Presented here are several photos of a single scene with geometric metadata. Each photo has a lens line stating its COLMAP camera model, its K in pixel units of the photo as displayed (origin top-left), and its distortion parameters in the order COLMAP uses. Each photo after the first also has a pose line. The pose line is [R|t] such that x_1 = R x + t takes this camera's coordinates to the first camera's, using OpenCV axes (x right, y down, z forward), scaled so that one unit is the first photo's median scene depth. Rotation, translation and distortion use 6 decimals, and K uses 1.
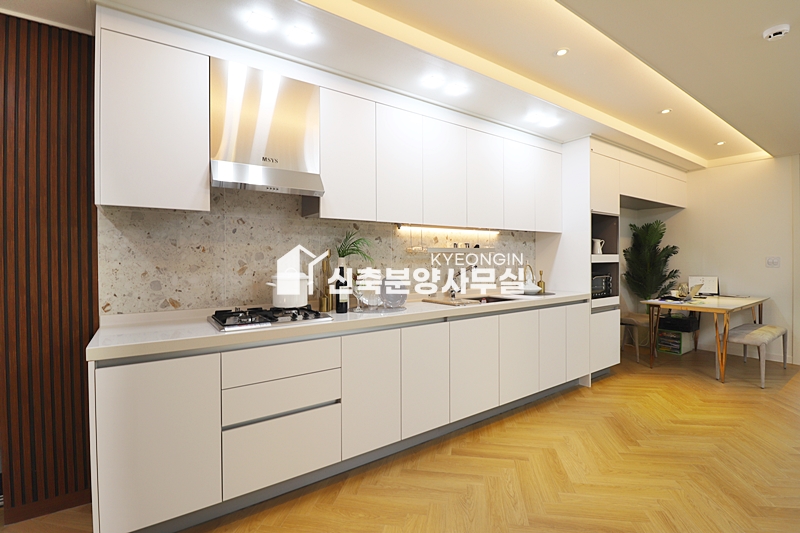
lens RADIAL K [[362.0, 0, 403.7], [0, 362.0, 263.8], [0, 0, 1]] dist [-0.000317, -0.020102]
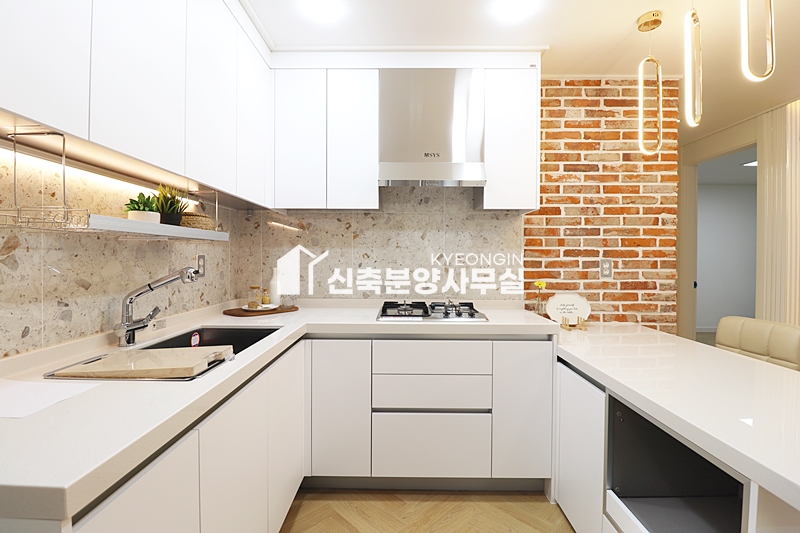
lens RADIAL K [[372.0, 0, 399.9], [0, 372.0, 262.5], [0, 0, 1]] dist [-0.005183, -0.013176]
pose [[0.816891, 0.021031, -0.576409, 0.159457], [-0.015298, 0.999773, 0.014797, -0.003091], [0.576589, -0.003270, 0.817028, 0.108110]]
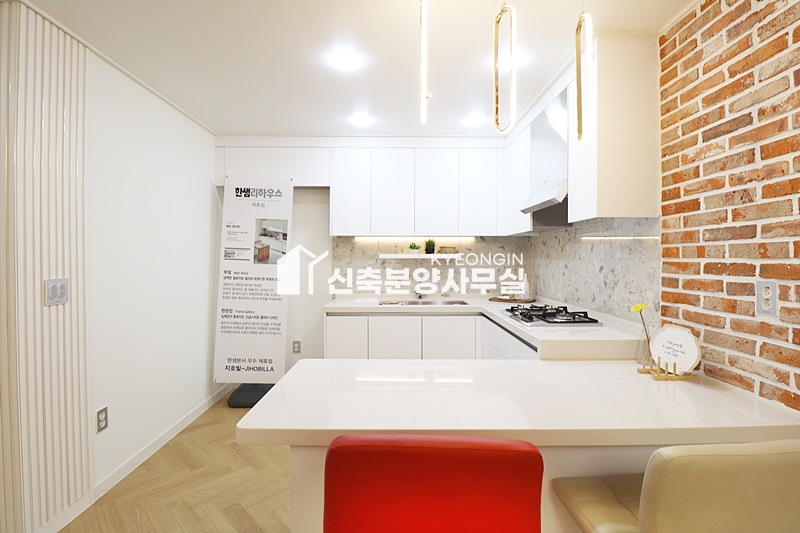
lens RADIAL K [[372.0, 0, 399.9], [0, 372.0, 262.5], [0, 0, 1]] dist [-0.005183, -0.013176]
pose [[-0.560506, 0.021576, -0.827870, 0.866487], [0.003341, 0.999711, 0.023792, -0.053945], [0.828144, 0.010570, -0.560416, 1.252883]]
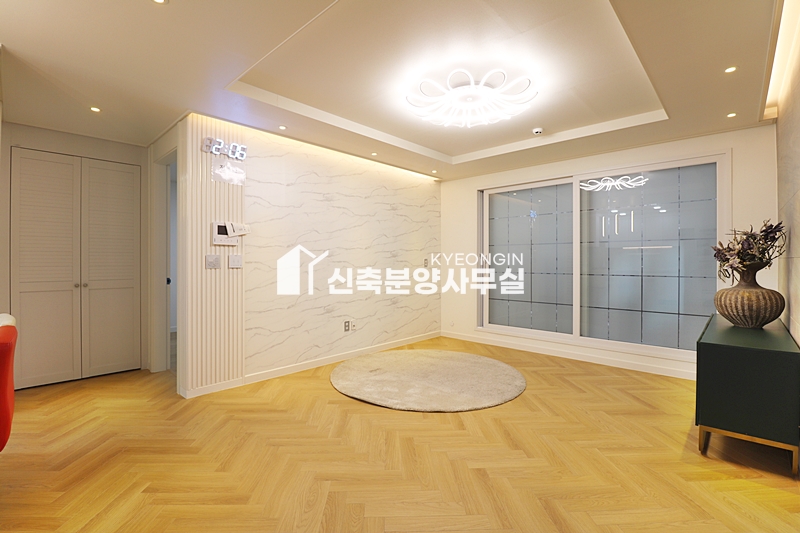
lens RADIAL K [[367.4, 0, 399.3], [0, 367.4, 262.3], [0, 0, 1]] dist [-0.002816, -0.012371]
pose [[0.977332, 0.010832, 0.211434, 1.067091], [-0.010897, 0.999940, -0.000855, 0.006382], [-0.211431, -0.001468, 0.977392, 0.360779]]
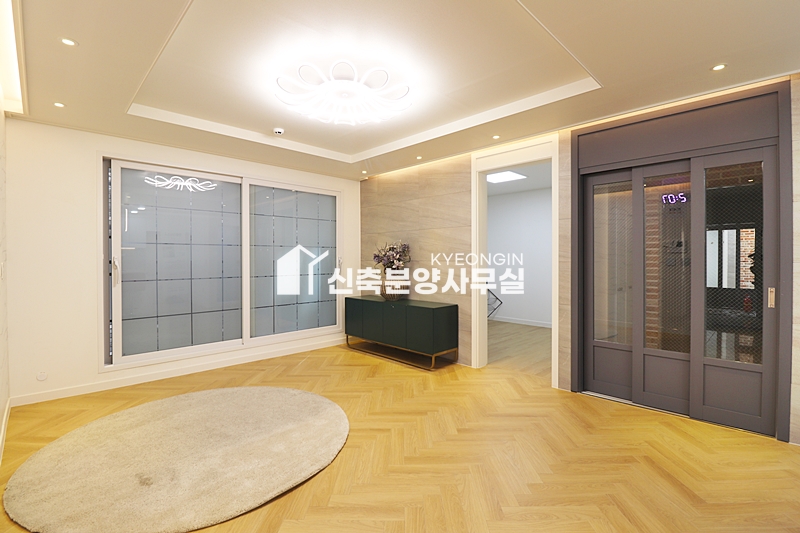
lens RADIAL K [[367.4, 0, 399.3], [0, 367.4, 262.3], [0, 0, 1]] dist [-0.002816, -0.012371]
pose [[-0.172192, 0.003067, 0.985059, 0.290573], [0.007385, 0.999971, -0.001822, -0.012260], [-0.985036, 0.006961, -0.172210, 1.692044]]
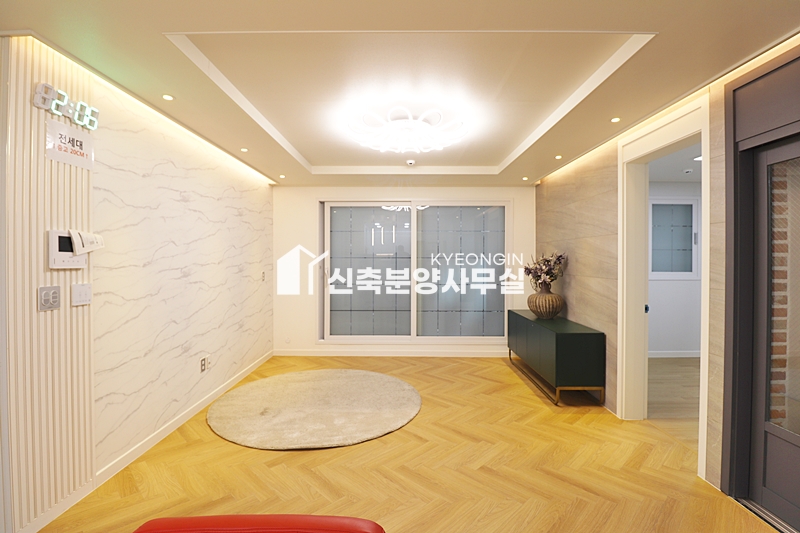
lens RADIAL K [[372.0, 0, 399.9], [0, 372.0, 262.5], [0, 0, 1]] dist [-0.005183, -0.013176]
pose [[0.574276, 0.005782, 0.818642, 0.383703], [-0.006329, 0.999977, -0.002623, -0.080398], [-0.818638, -0.003675, 0.574299, 0.823095]]
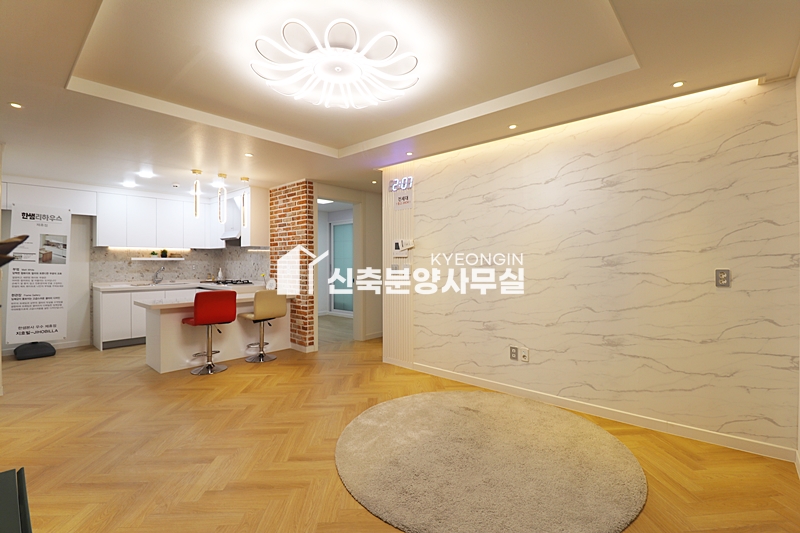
lens RADIAL K [[367.4, 0, 399.3], [0, 367.4, 262.3], [0, 0, 1]] dist [-0.002816, -0.012371]
pose [[0.231329, 0.012669, -0.972793, 2.703085], [-0.003173, 0.999920, 0.012268, -0.057256], [0.972870, 0.000249, 0.231351, 1.578912]]
